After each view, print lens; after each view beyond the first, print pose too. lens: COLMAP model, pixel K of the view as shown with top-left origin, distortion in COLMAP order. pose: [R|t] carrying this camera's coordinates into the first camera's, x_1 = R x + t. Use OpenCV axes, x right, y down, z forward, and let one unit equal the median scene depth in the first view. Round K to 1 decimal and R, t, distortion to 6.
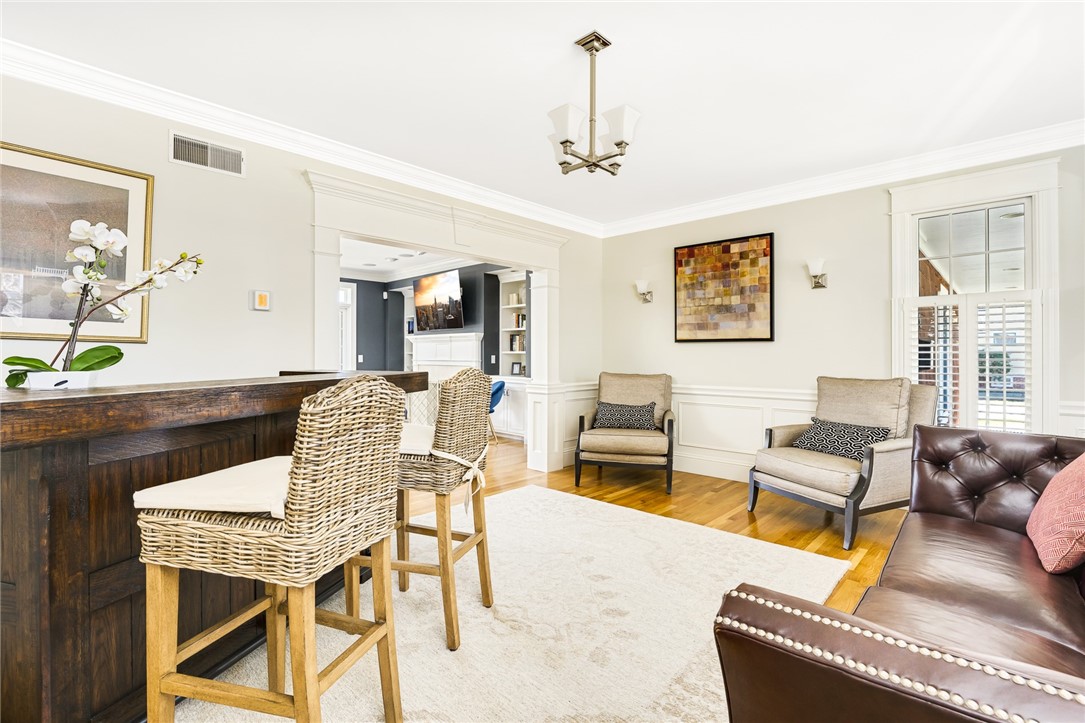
lens RADIAL K [[505.1, 0, 544.4], [0, 505.1, 356.4], [0, 0, 1]] dist [-0.003949, -0.000251]
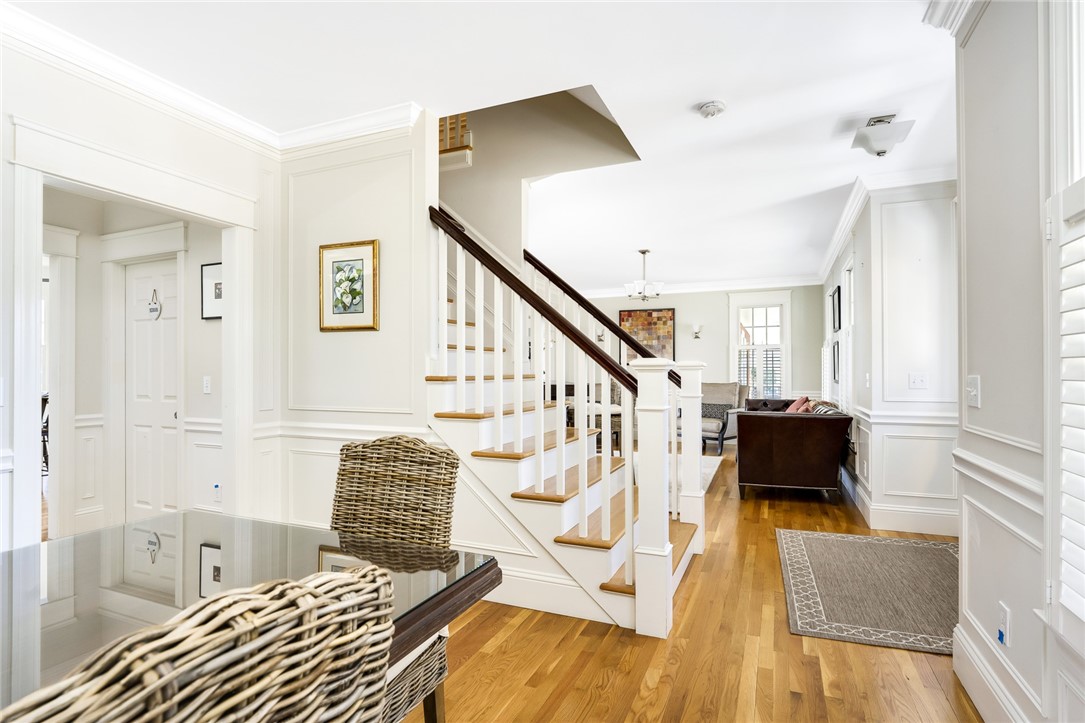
lens RADIAL K [[543.3, 0, 541.9], [0, 543.3, 366.1], [0, 0, 1]] dist [-0.001971, -0.000267]
pose [[0.944917, 0.003377, 0.327294, -0.675116], [0.001238, 0.999903, -0.013891, 0.001272], [-0.327309, 0.013531, 0.944821, -0.753229]]
